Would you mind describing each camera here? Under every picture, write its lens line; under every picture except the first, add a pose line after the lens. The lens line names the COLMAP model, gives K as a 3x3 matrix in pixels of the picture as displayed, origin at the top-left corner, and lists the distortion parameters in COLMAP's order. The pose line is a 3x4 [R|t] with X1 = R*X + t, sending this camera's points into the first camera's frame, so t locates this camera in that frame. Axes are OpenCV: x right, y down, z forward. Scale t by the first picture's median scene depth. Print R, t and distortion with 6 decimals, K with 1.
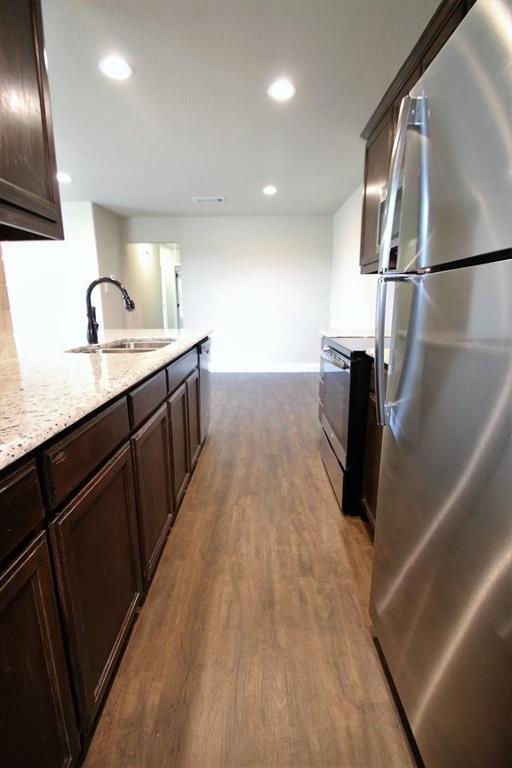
lens RADIAL K [[365.8, 0, 253.6], [0, 365.8, 383.4], [0, 0, 1]] dist [-0.023779, -0.001018]
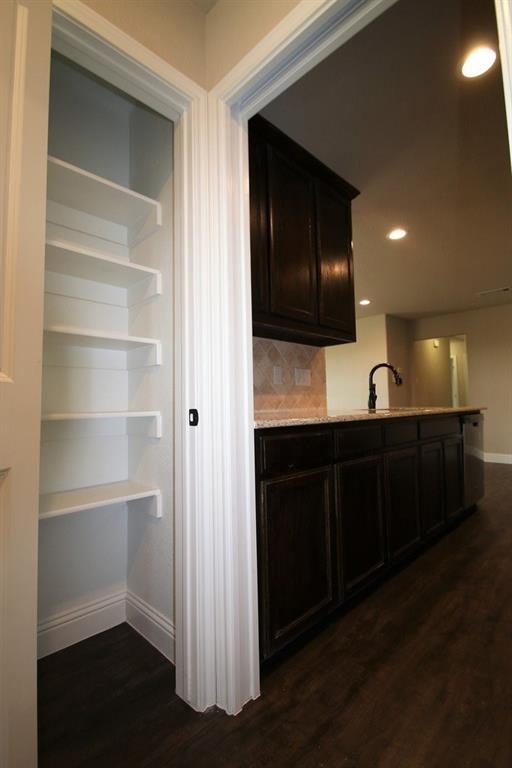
lens RADIAL K [[365.8, 0, 254.4], [0, 365.8, 380.6], [0, 0, 1]] dist [-0.023779, -0.001018]
pose [[0.723824, -0.054579, -0.687823, 0.220707], [-0.131074, 0.967837, -0.214733, 0.154214], [0.677420, 0.245585, 0.693390, -0.343409]]
